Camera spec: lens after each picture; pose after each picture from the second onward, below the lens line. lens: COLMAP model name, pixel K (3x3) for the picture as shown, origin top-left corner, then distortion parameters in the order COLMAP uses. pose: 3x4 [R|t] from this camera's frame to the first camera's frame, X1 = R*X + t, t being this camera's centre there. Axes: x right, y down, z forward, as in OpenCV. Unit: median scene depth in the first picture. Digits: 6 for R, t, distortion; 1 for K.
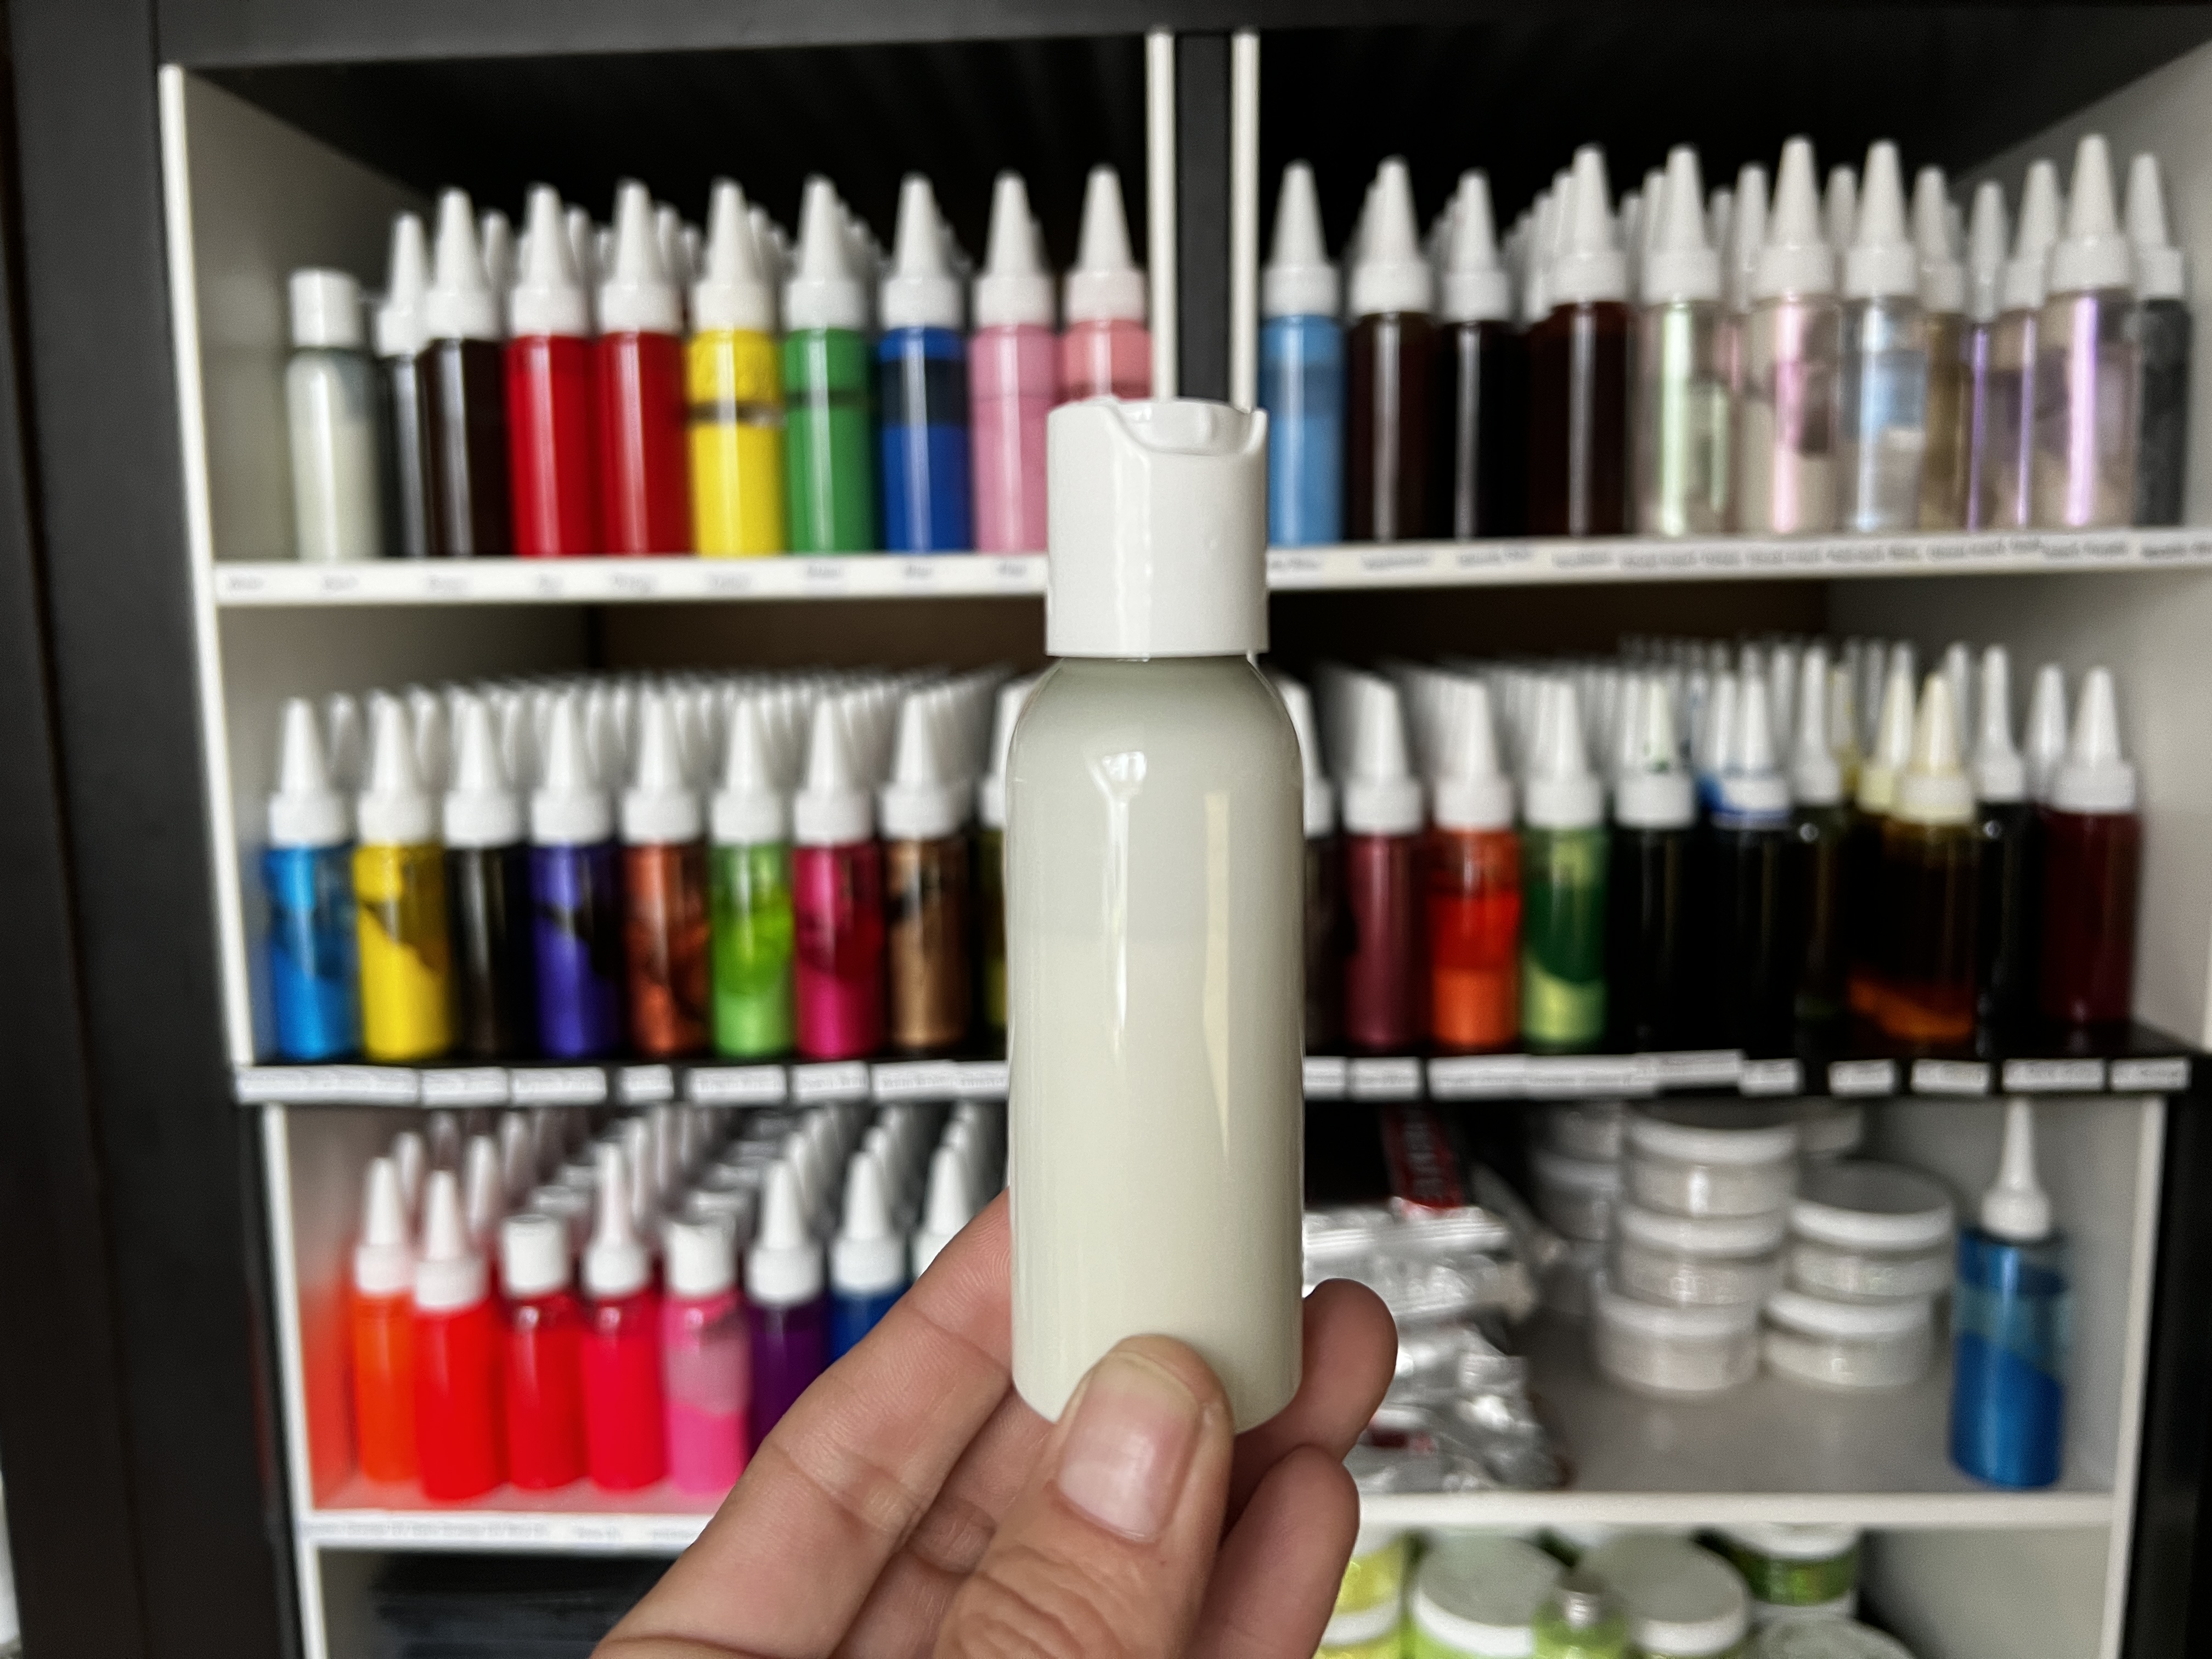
lens RADIAL K [[1940.6, 0, 1095.1], [0, 1940.6, 840.1], [0, 0, 1]] dist [0.007615, 0.003039]
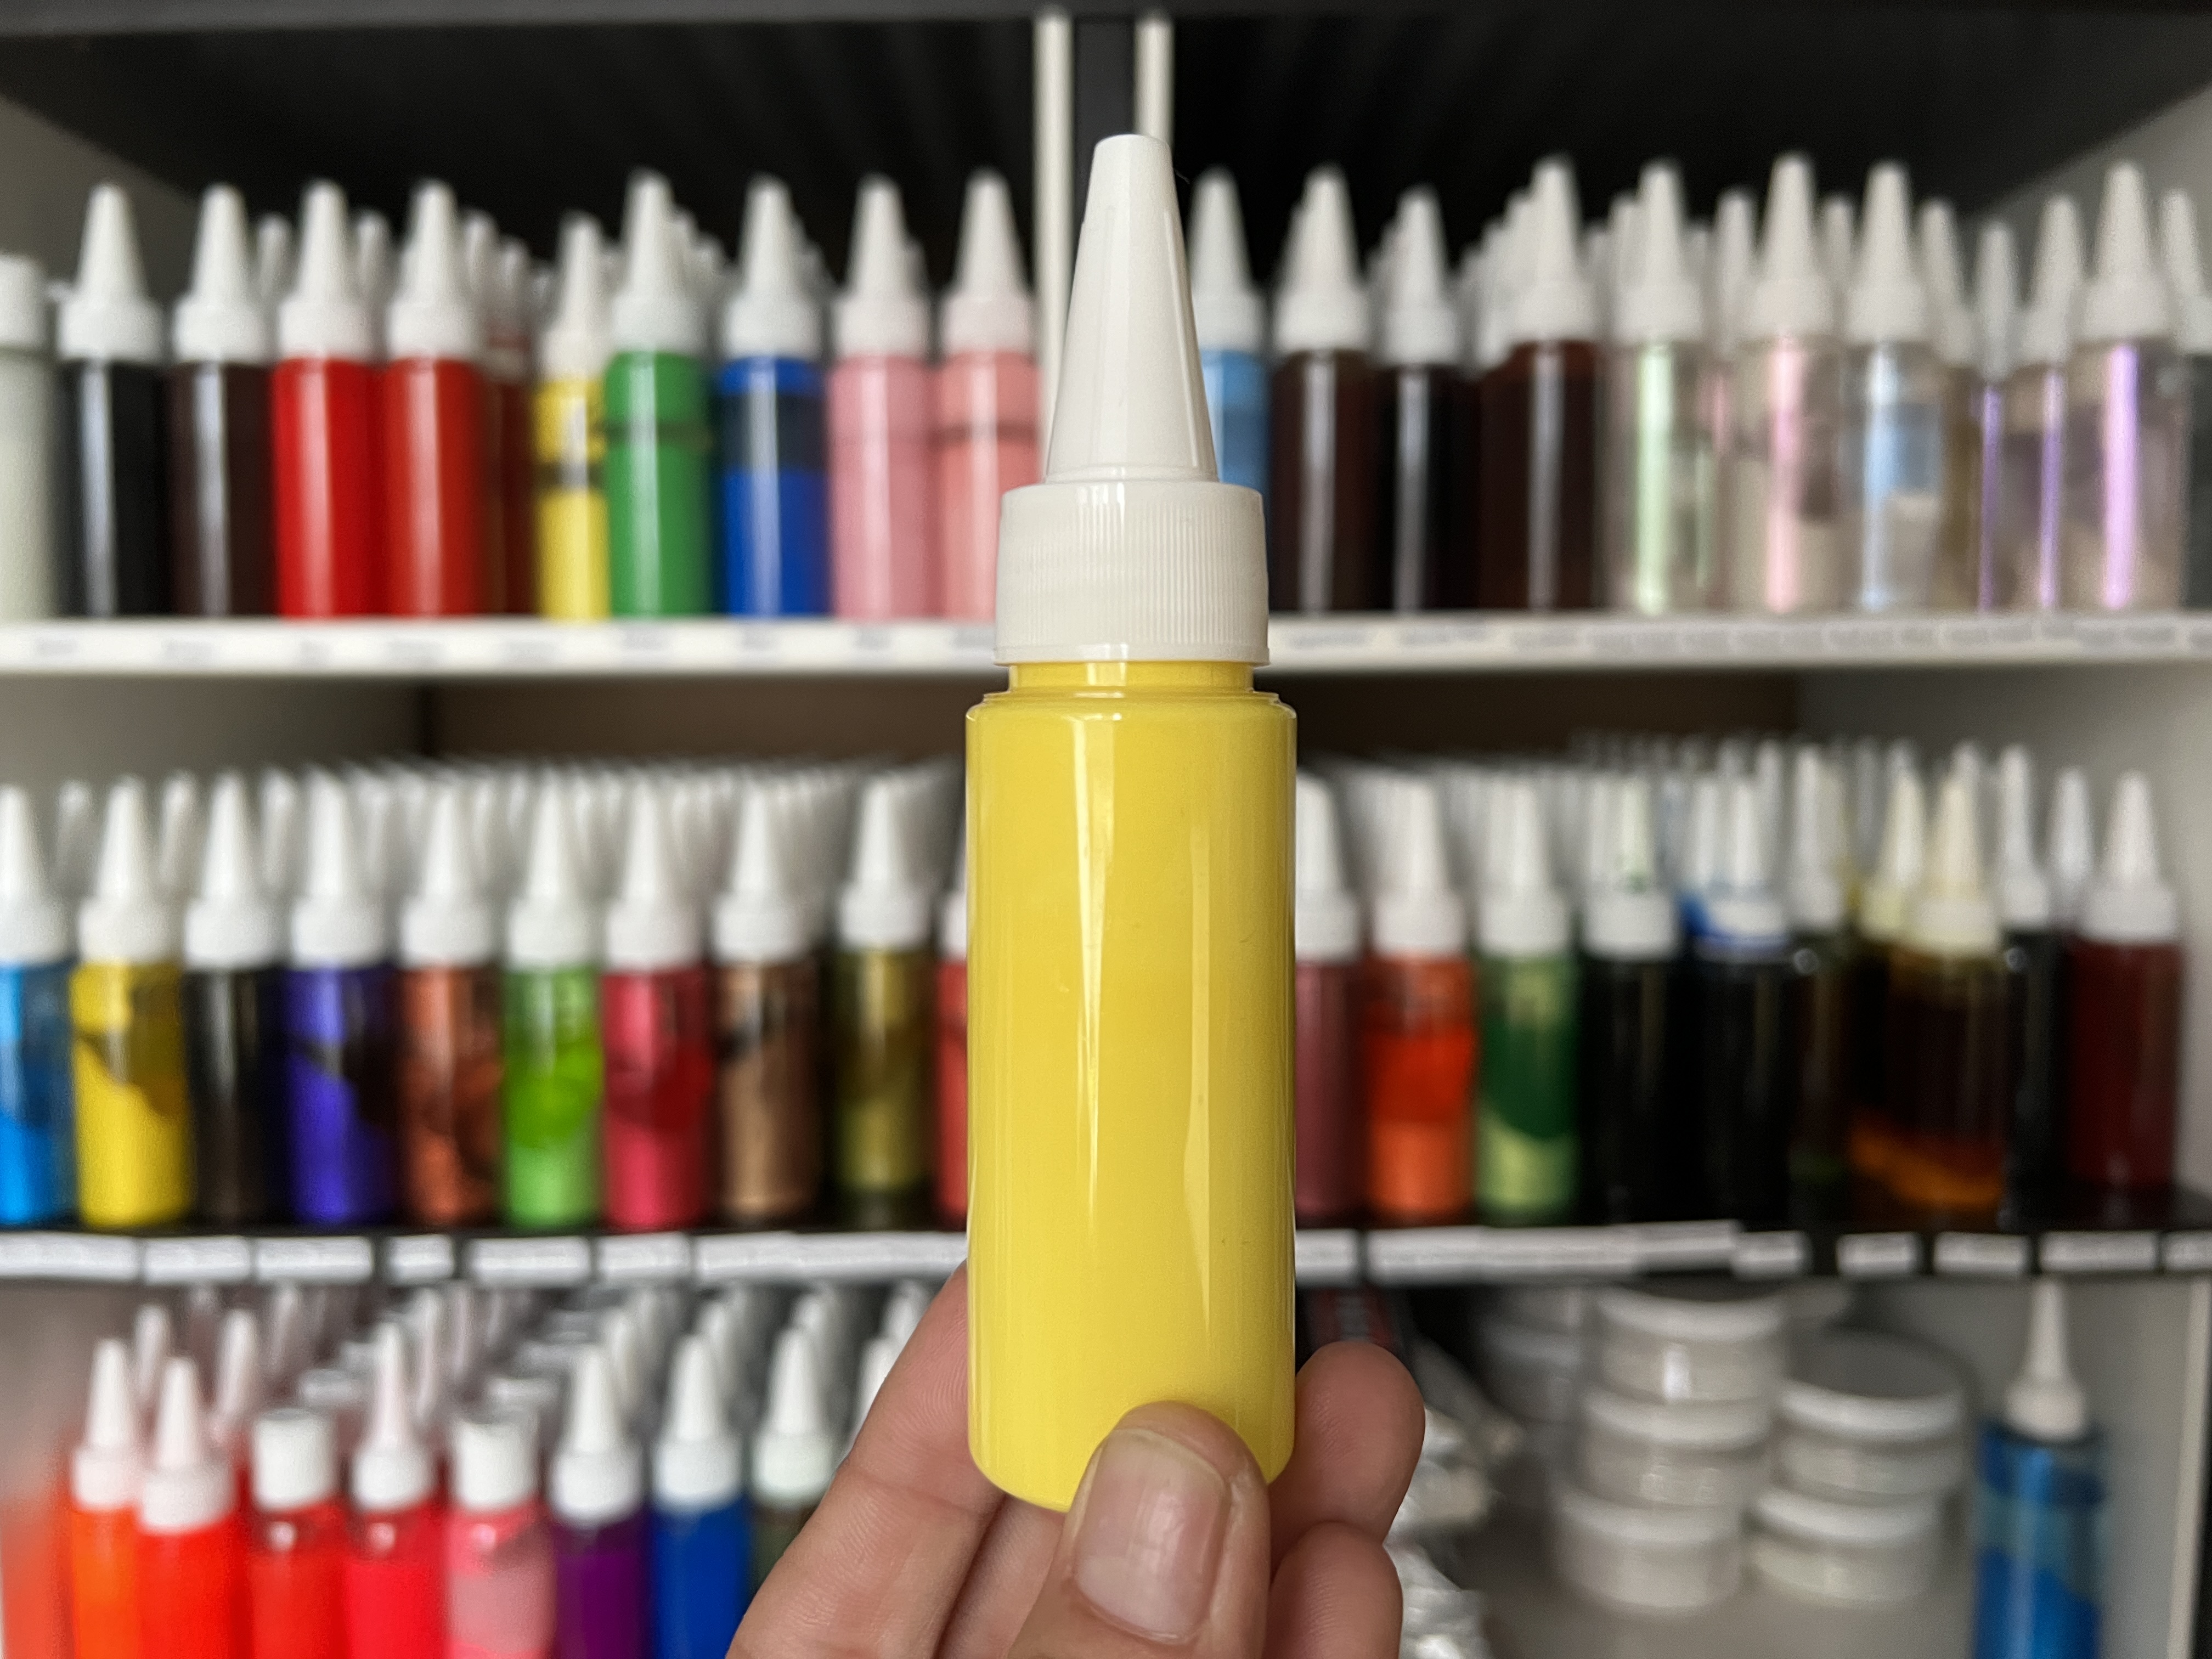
lens RADIAL K [[2009.9, 0, 1106.0], [0, 2009.9, 829.5], [0, 0, 1]] dist [-0.002128, -0.004535]
pose [[0.998912, 0.010061, 0.045531, 0.018041], [-0.007435, 0.998319, -0.057471, -0.008993], [-0.046033, 0.057070, 0.997308, 0.129645]]
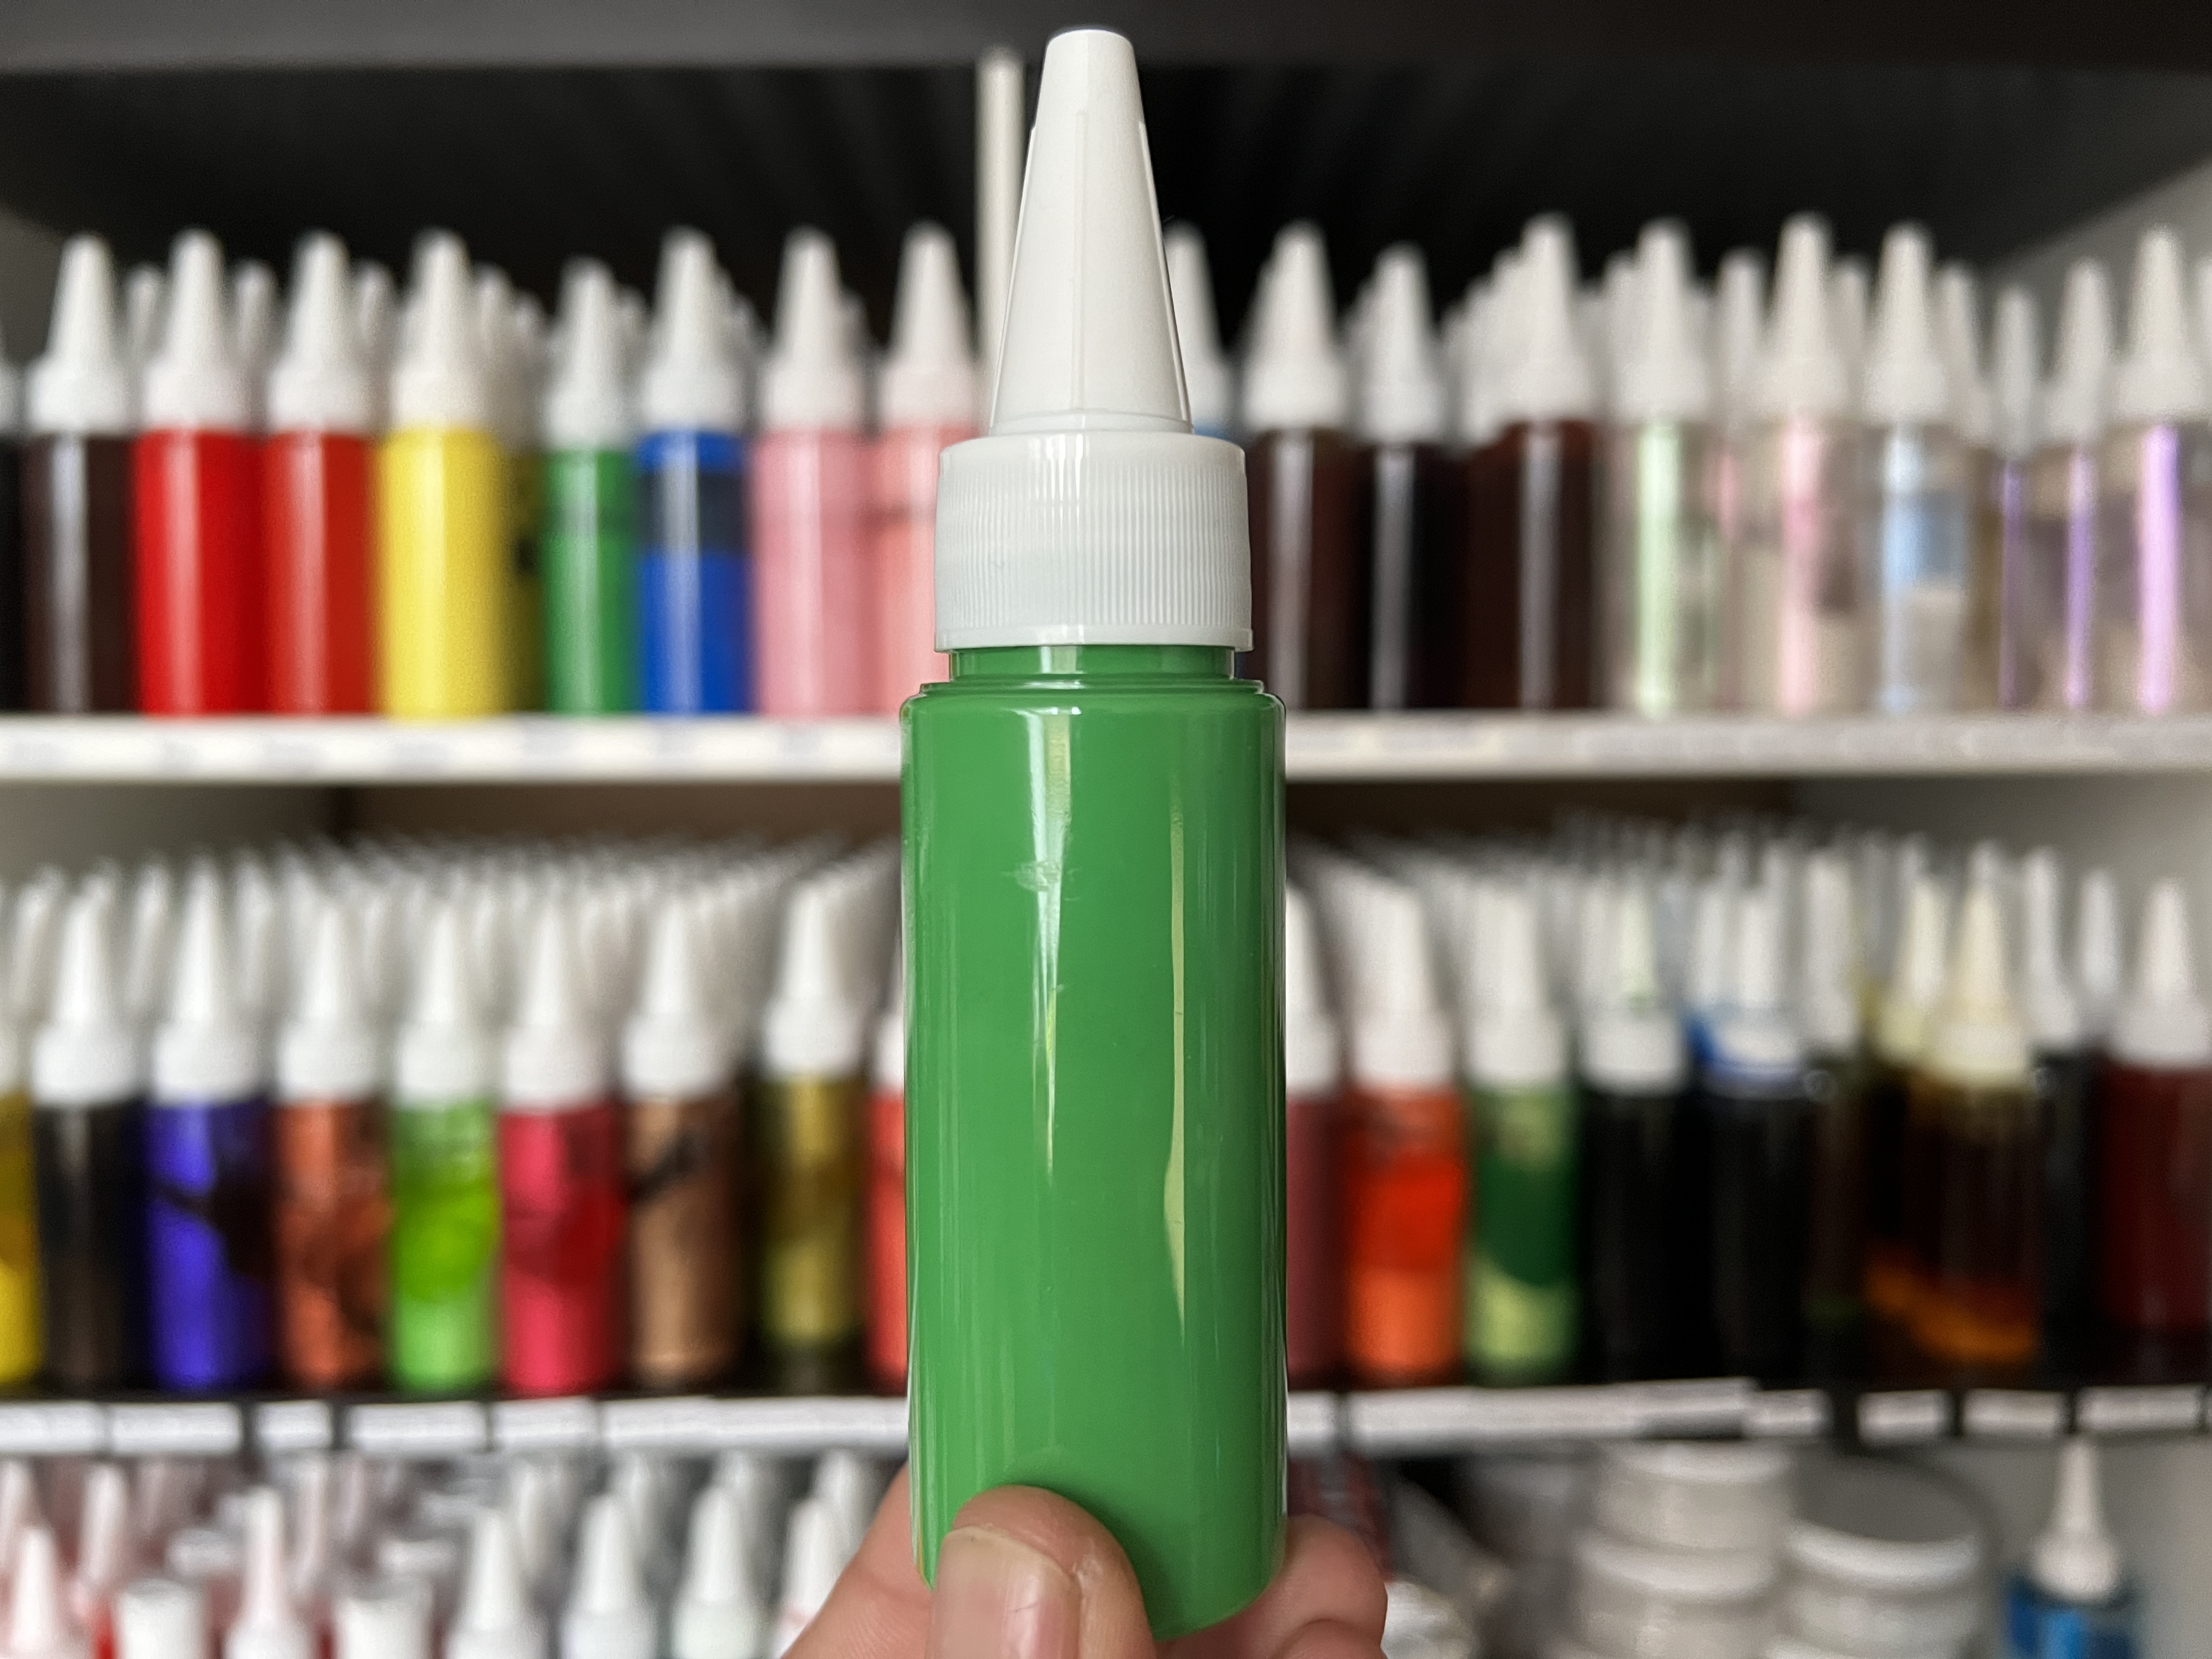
lens RADIAL K [[2045.6, 0, 1132.9], [0, 2045.6, 828.4], [0, 0, 1]] dist [-0.005841, -0.018264]
pose [[0.997145, 0.011678, 0.074602, 0.025751], [-0.005904, 0.997002, -0.077146, -0.043637], [-0.075280, 0.076485, 0.994225, 0.191016]]
